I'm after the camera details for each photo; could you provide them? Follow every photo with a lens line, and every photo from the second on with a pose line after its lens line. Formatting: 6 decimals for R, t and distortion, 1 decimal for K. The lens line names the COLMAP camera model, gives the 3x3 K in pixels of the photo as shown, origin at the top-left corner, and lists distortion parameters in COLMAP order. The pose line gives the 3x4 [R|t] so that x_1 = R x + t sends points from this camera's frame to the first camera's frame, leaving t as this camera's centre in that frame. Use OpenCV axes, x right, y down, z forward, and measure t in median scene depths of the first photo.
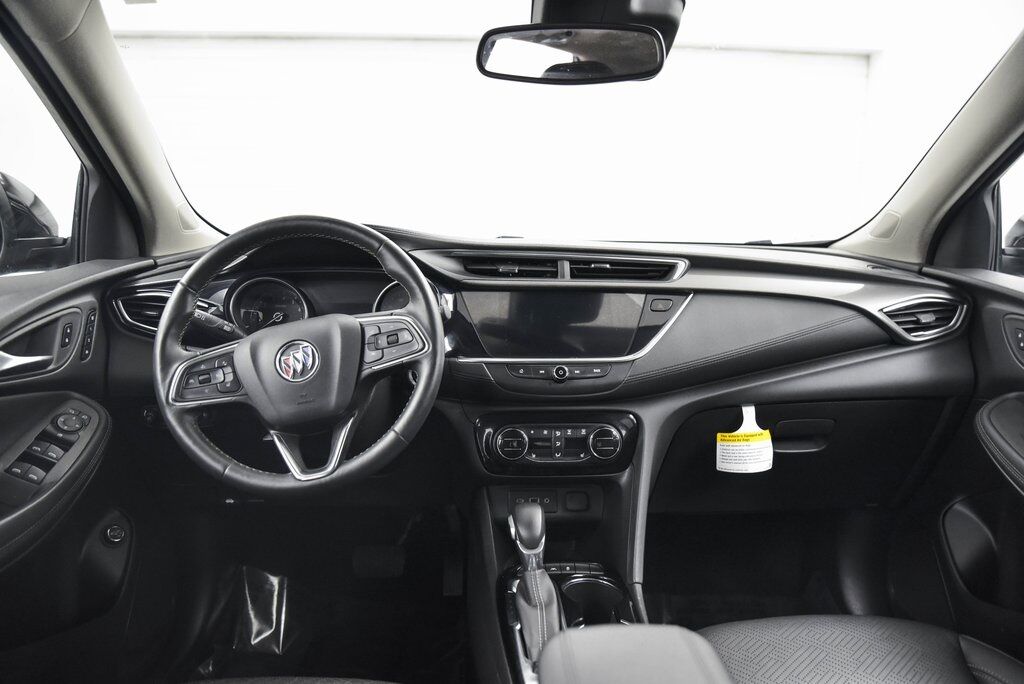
lens RADIAL K [[671.2, 0, 512.0], [0, 671.2, 342.0], [0, 0, 1]] dist [-0.081235, 0.001545]
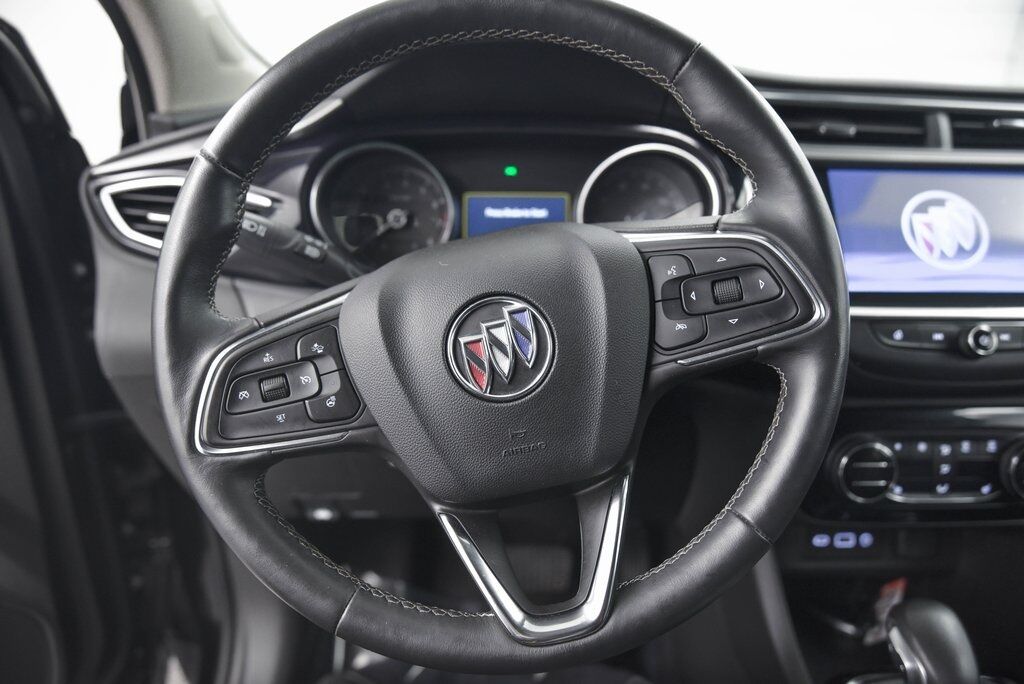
lens RADIAL K [[681.5, 0, 527.3], [0, 681.5, 339.6], [0, 0, 1]] dist [-0.135380, 0.076433]
pose [[0.997779, 0.008847, -0.066028, -0.268549], [0.002618, 0.985172, 0.171551, -0.044766], [0.066566, -0.171343, 0.982960, 0.577845]]
